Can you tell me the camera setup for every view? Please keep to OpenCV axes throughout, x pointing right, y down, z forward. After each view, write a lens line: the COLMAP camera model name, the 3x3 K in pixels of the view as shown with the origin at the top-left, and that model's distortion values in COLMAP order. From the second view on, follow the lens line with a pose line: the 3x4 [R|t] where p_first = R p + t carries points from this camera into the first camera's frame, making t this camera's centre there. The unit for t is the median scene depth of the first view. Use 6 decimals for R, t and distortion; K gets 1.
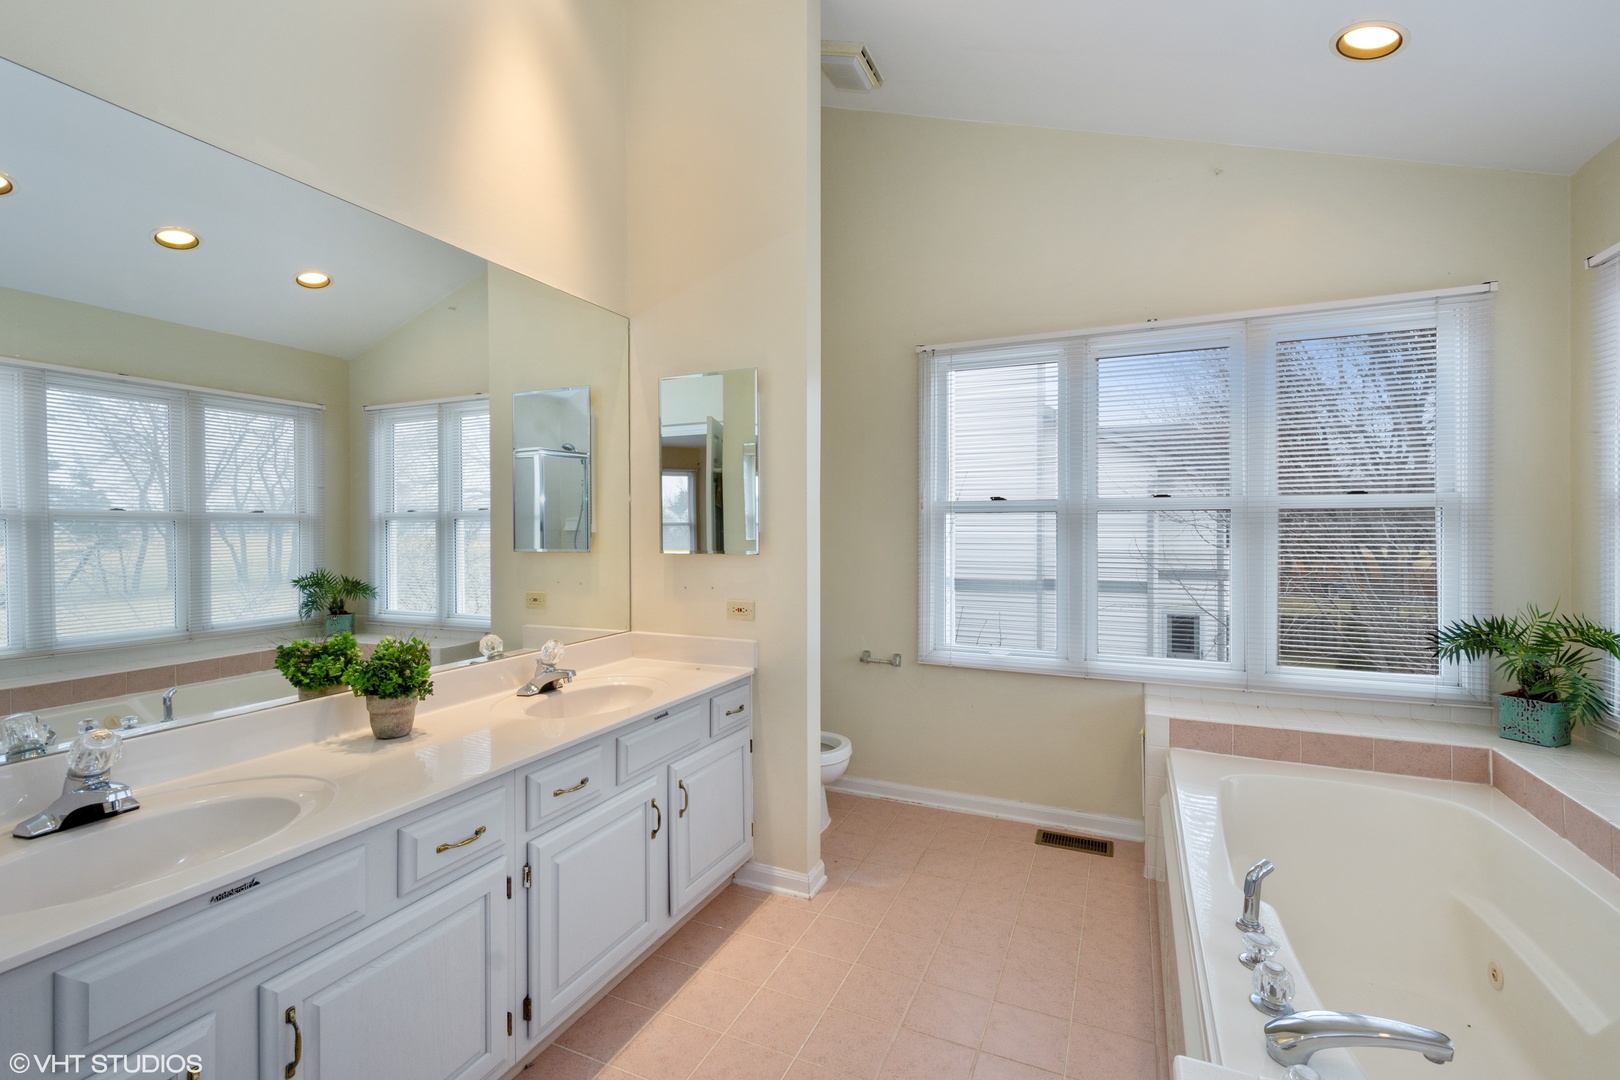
lens RADIAL K [[715.3, 0, 807.9], [0, 715.3, 532.7], [0, 0, 1]] dist [0.001468, 0.001861]
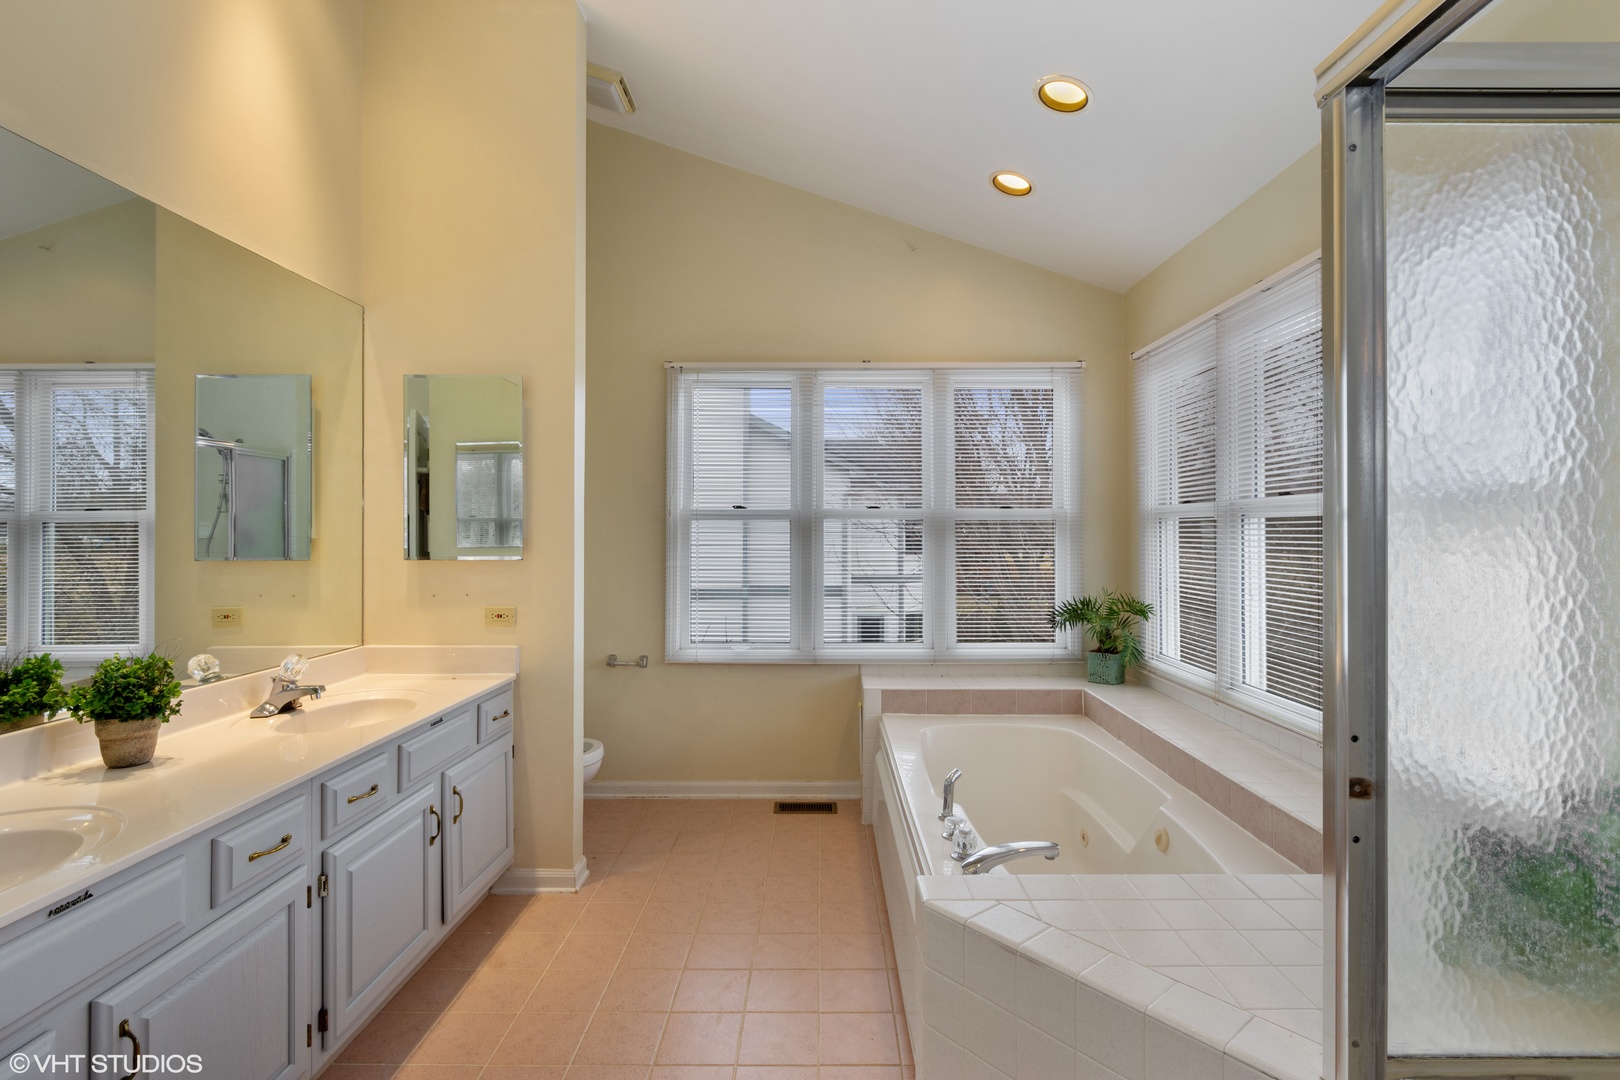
lens RADIAL K [[754.9, 0, 813.8], [0, 754.9, 539.4], [0, 0, 1]] dist [0.001888, 0.000322]
pose [[0.917023, -0.000811, 0.398834, -0.127366], [0.001576, 0.999997, -0.001590, 0.004295], [-0.398831, 0.002087, 0.917022, -0.151787]]
